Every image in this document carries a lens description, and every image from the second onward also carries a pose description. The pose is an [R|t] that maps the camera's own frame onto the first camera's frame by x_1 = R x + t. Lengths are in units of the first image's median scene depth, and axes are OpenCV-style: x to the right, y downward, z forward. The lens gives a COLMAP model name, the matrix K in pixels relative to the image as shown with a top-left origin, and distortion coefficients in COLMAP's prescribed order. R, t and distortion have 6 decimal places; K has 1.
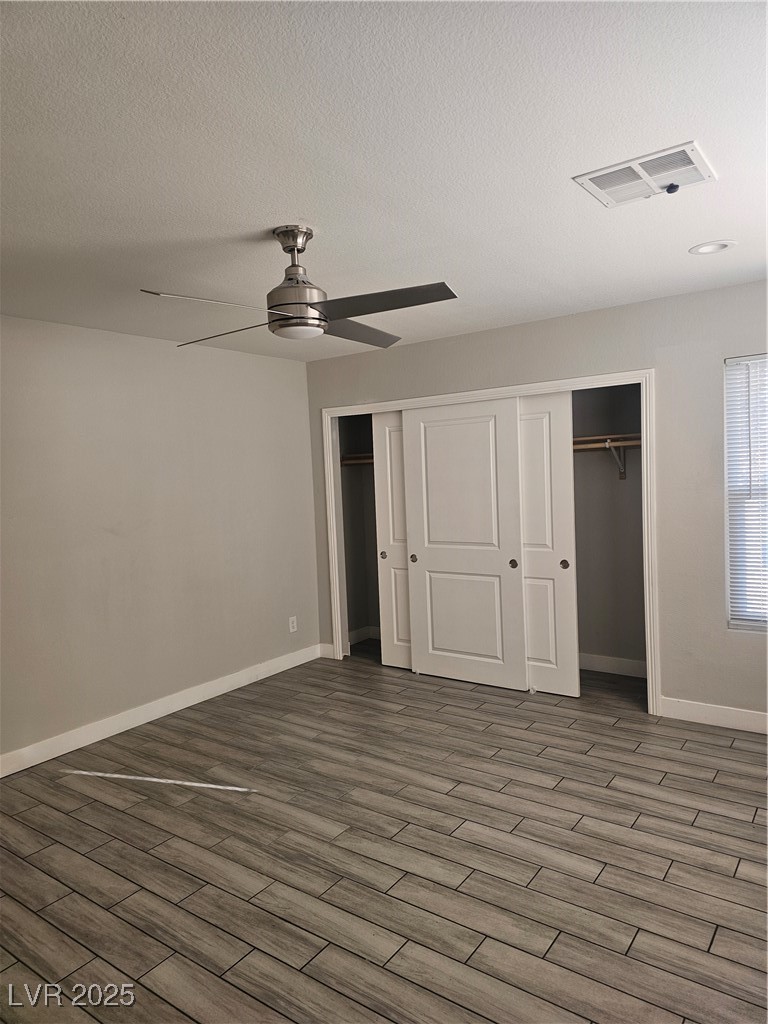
lens RADIAL K [[679.1, 0, 379.7], [0, 679.1, 509.3], [0, 0, 1]] dist [0.063775, -0.061994]
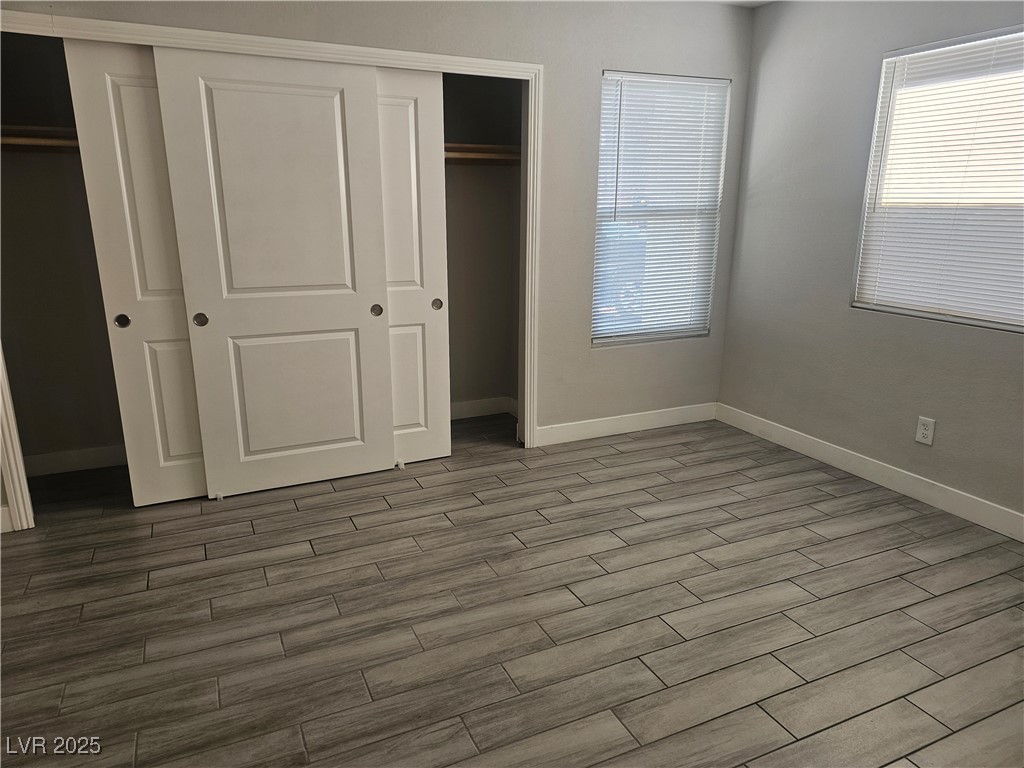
lens RADIAL K [[673.1, 0, 518.3], [0, 673.1, 386.4], [0, 0, 1]] dist [0.073150, -0.070900]
pose [[0.489415, -0.187911, 0.851565, -0.416010], [0.024623, 0.979096, 0.201902, 0.018283], [-0.871704, -0.077845, 0.483811, 0.559855]]
